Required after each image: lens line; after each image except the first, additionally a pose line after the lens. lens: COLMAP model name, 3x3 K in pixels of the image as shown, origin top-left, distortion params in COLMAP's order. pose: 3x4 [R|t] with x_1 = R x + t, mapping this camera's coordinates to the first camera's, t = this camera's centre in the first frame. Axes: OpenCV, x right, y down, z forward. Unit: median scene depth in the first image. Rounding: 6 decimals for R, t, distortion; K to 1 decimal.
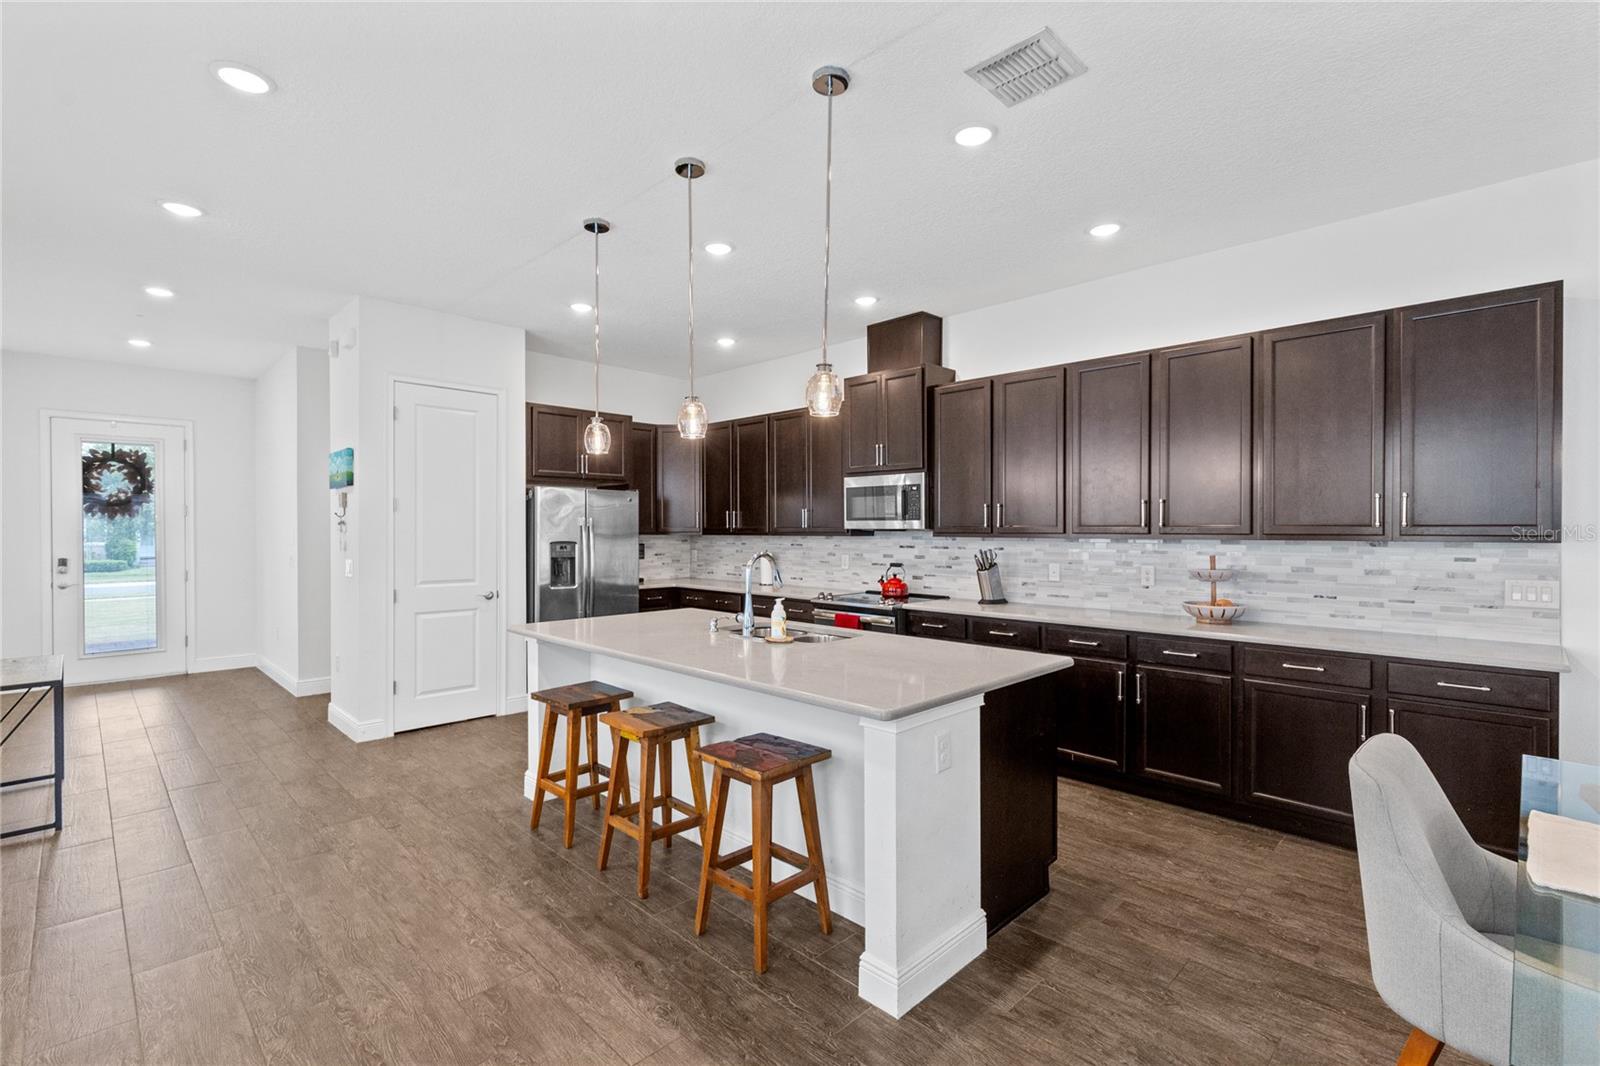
lens RADIAL K [[717.9, 0, 806.5], [0, 717.9, 527.2], [0, 0, 1]] dist [0.001488, -0.000362]
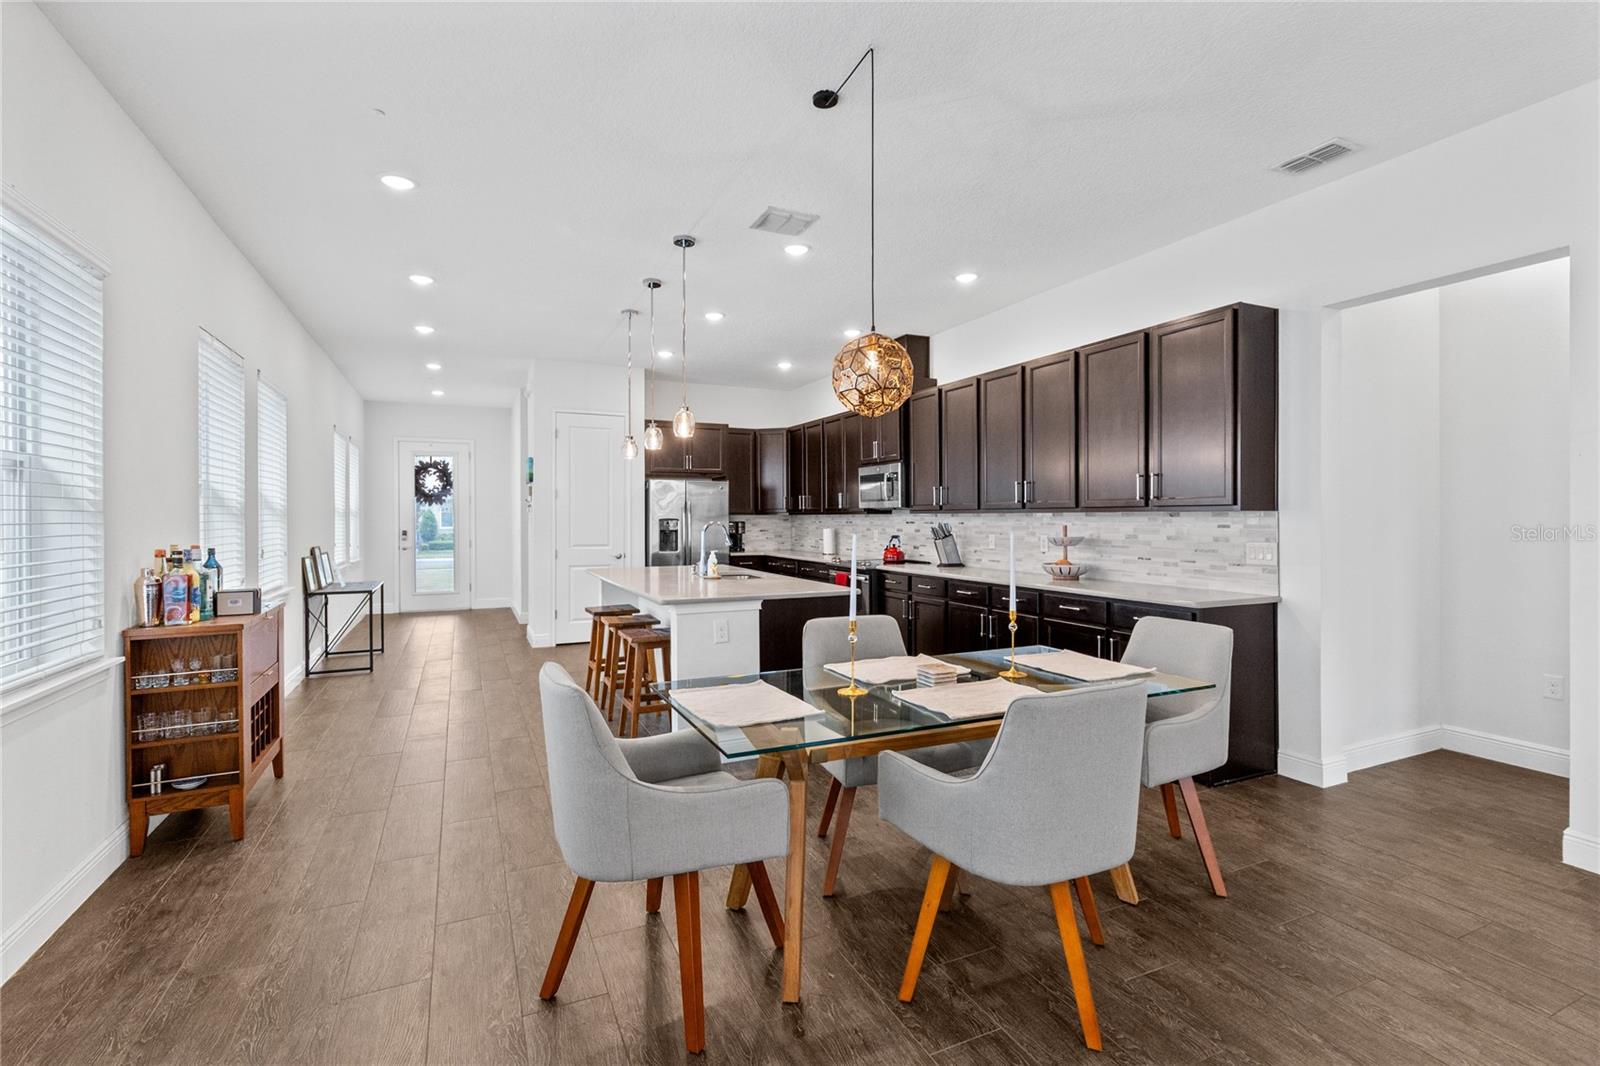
lens RADIAL K [[712.8, 0, 802.8], [0, 712.8, 510.6], [0, 0, 1]] dist [0.002398, 0.000091]
pose [[0.942317, -0.004723, -0.334689, 0.390960], [0.002705, 0.999975, -0.006494, 0.014609], [0.334712, 0.005214, 0.942306, -0.227493]]
